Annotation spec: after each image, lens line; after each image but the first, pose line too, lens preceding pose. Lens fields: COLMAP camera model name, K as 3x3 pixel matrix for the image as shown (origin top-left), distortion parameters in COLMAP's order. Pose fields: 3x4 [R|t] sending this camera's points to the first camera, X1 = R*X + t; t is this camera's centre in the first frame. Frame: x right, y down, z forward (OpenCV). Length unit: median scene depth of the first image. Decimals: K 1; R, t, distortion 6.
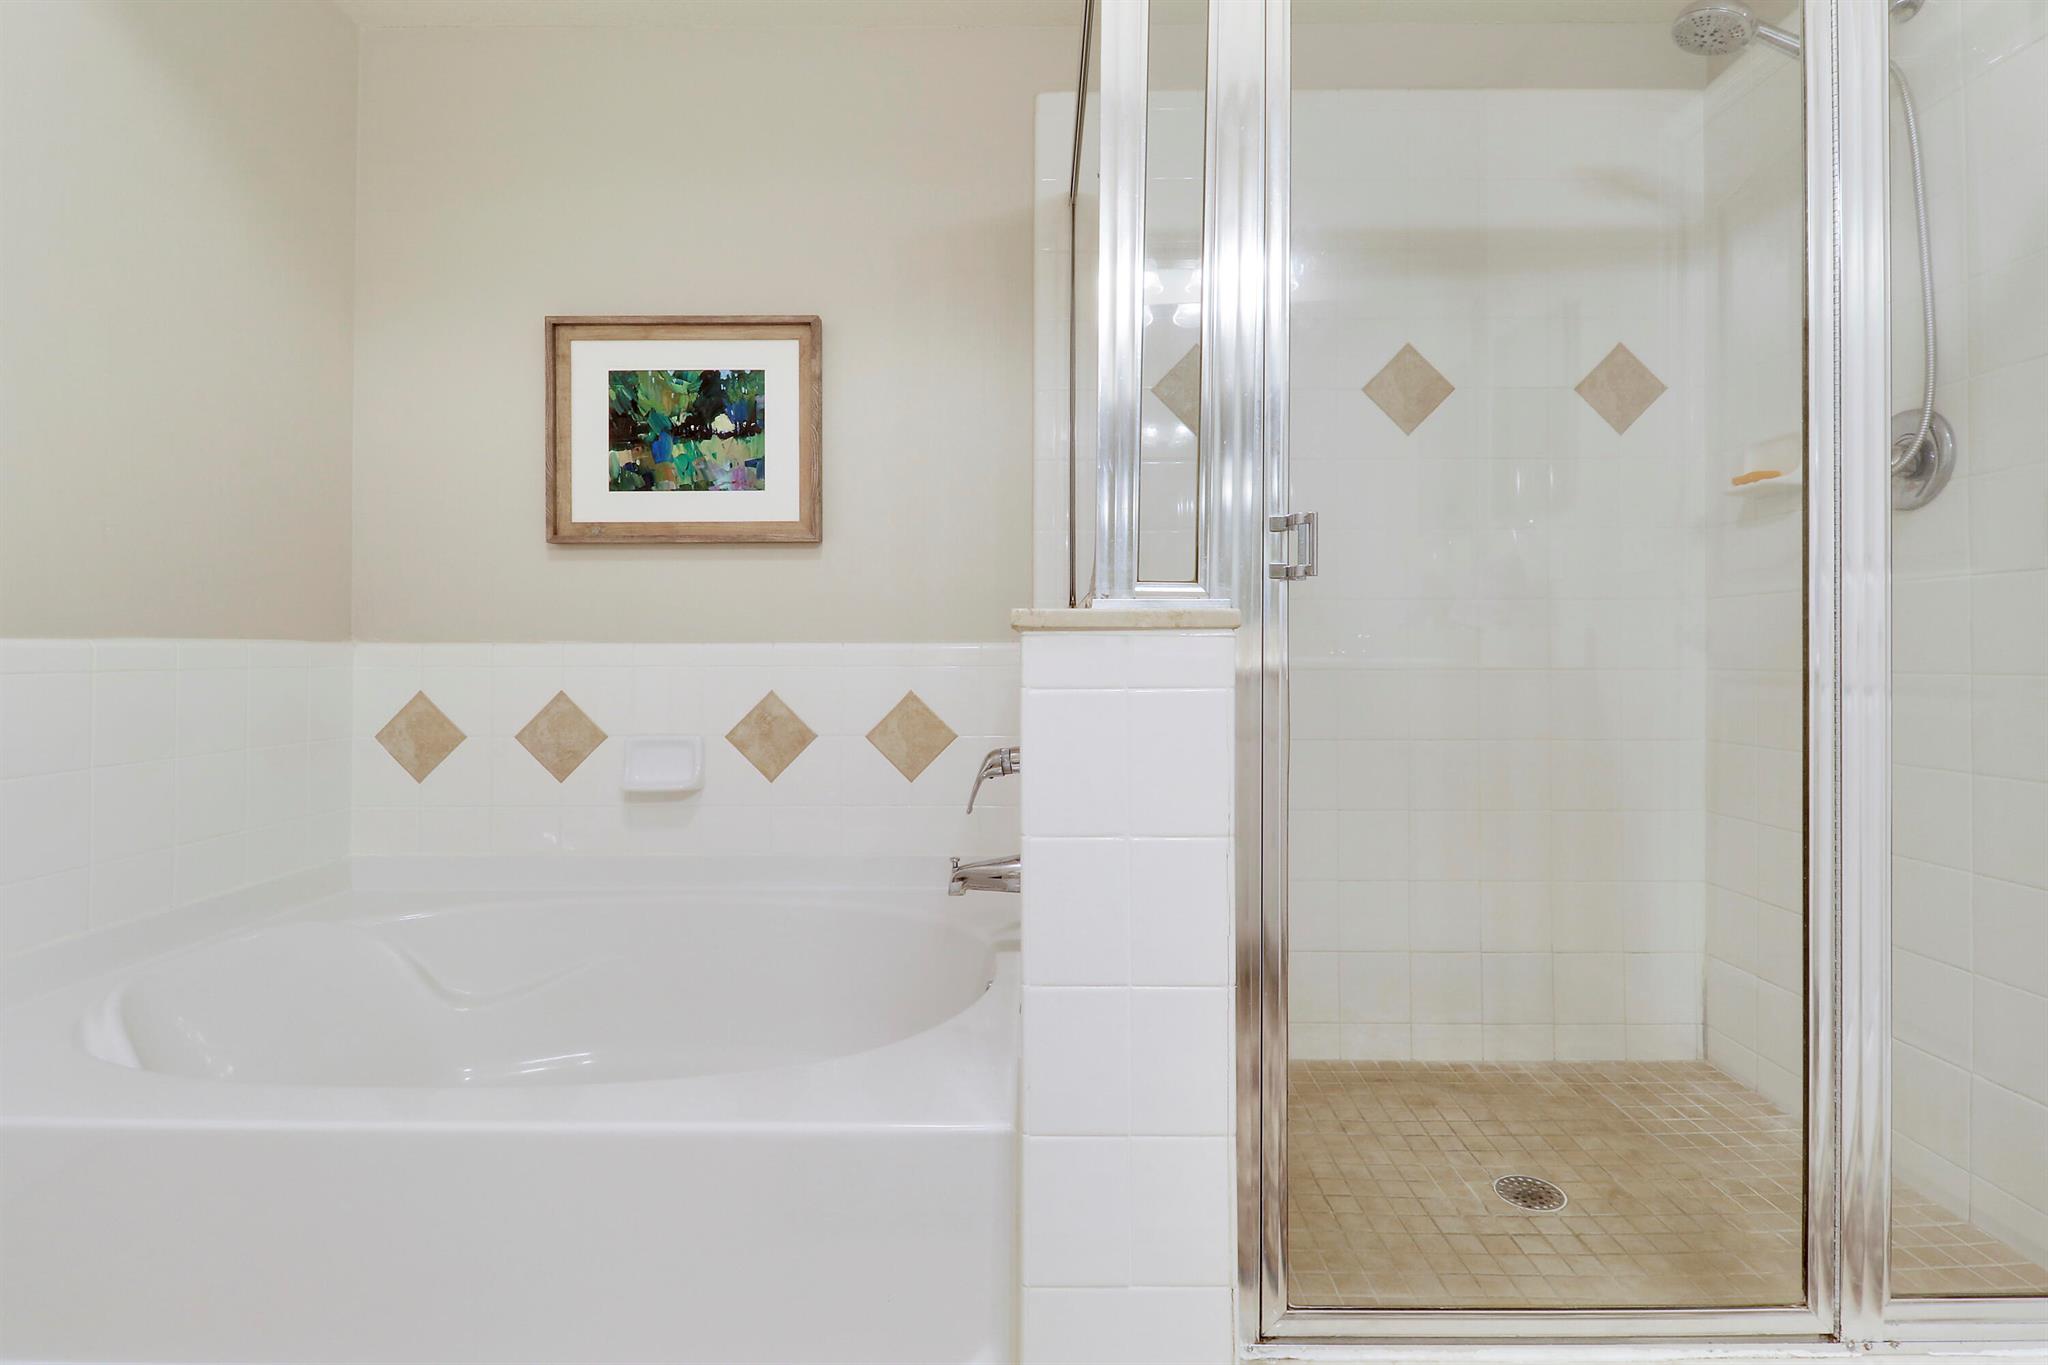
lens RADIAL K [[951.4, 0, 1014.0], [0, 951.4, 650.5], [0, 0, 1]] dist [0.003402, -0.000233]
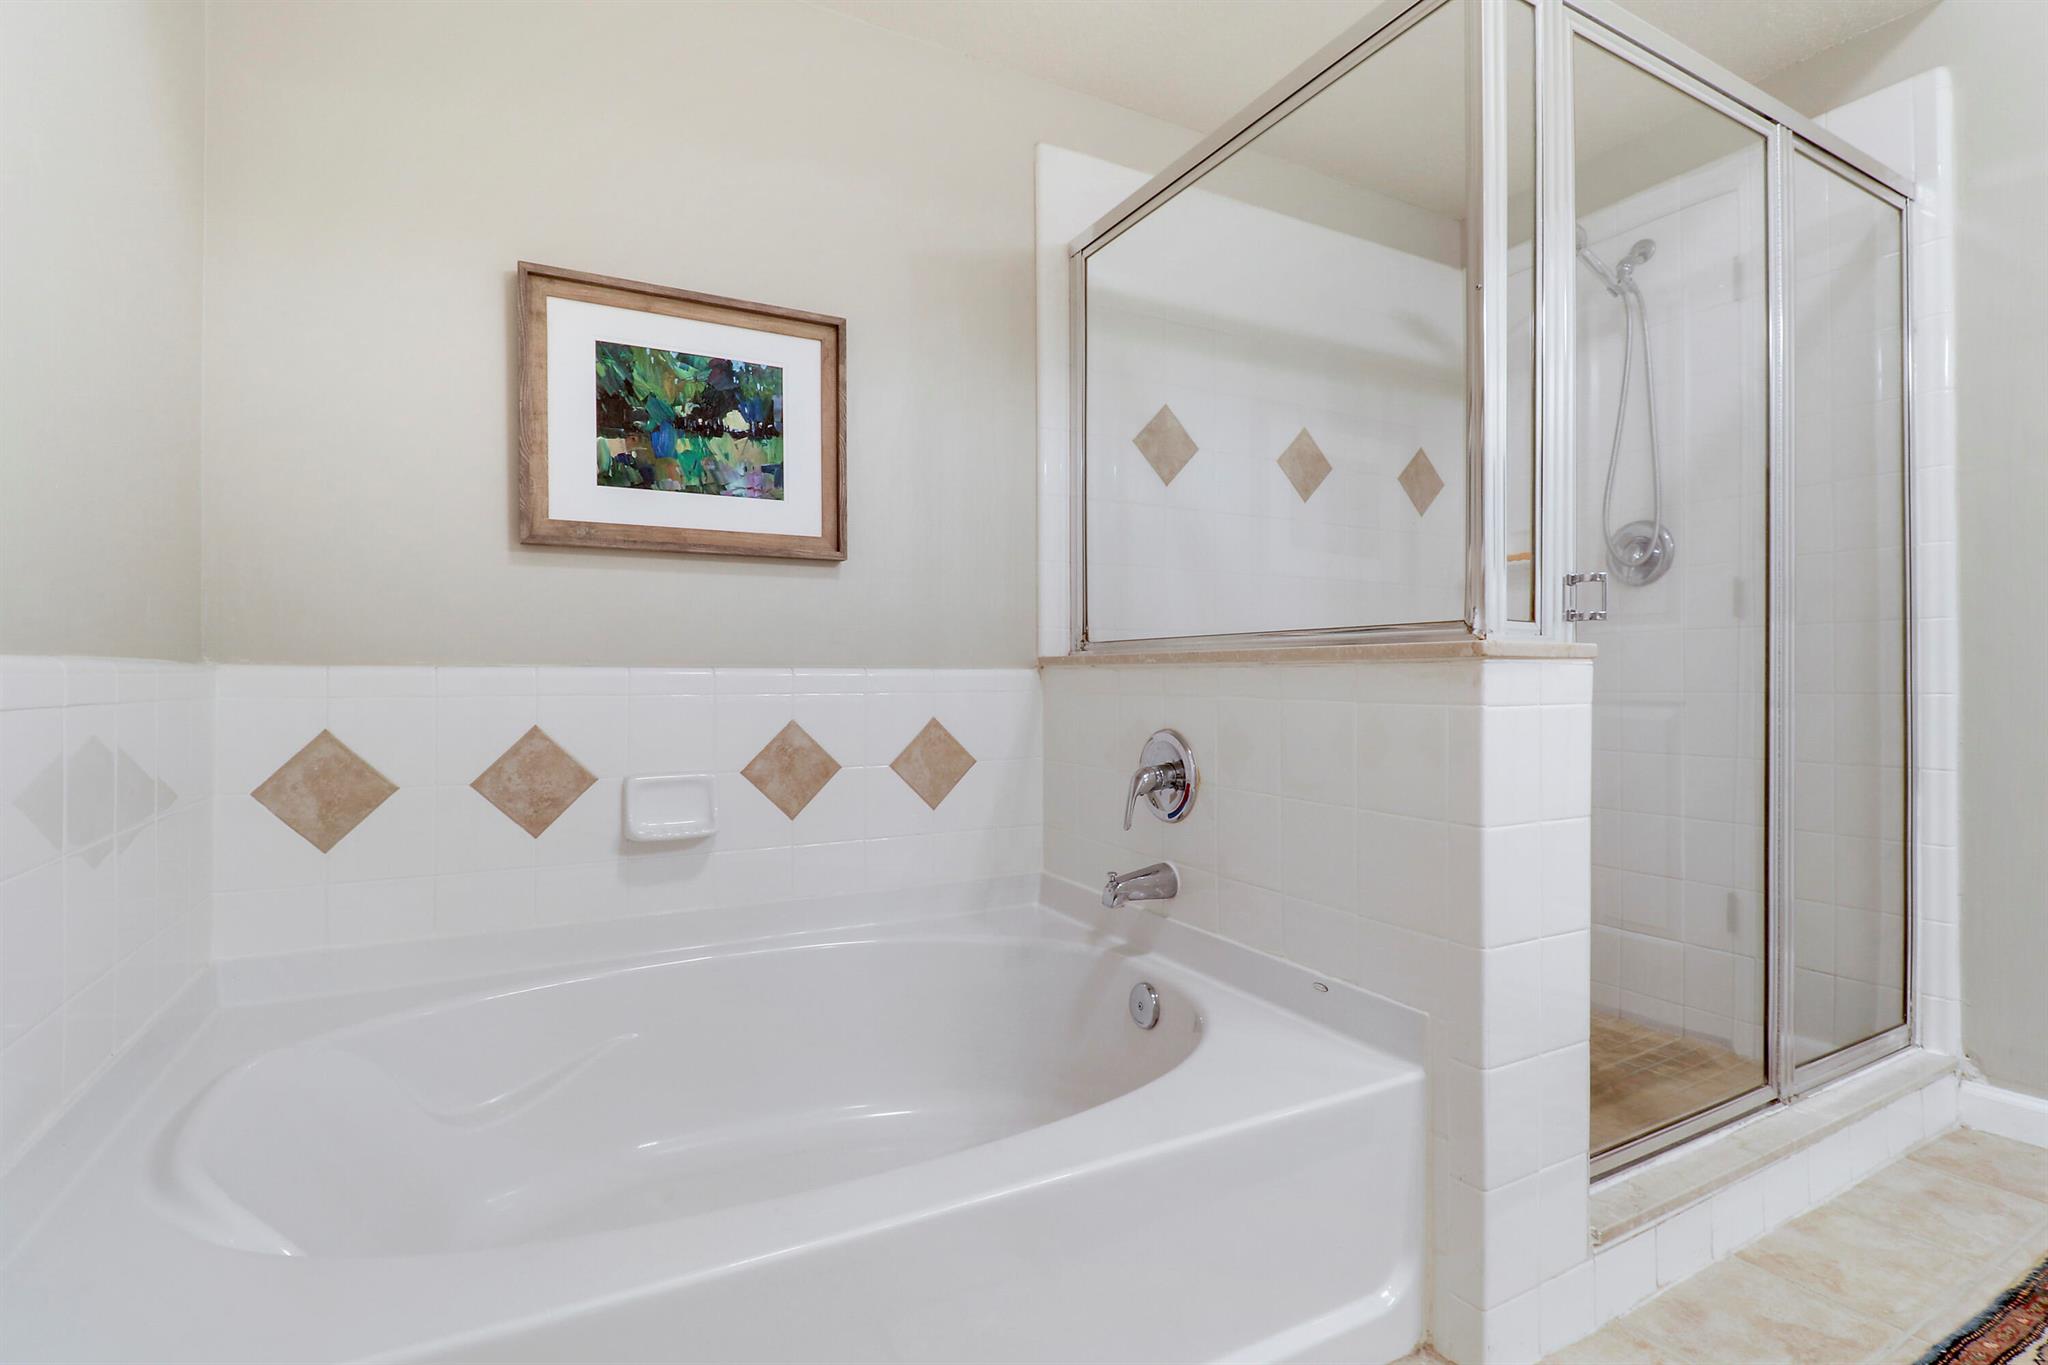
lens RADIAL K [[951.4, 0, 1018.7], [0, 951.4, 682.0], [0, 0, 1]] dist [0.003402, -0.000233]
pose [[0.880625, -0.001123, 0.473813, -0.497178], [-0.000247, 0.999996, 0.002829, 0.003056], [-0.473814, -0.002609, 0.880621, 0.089186]]
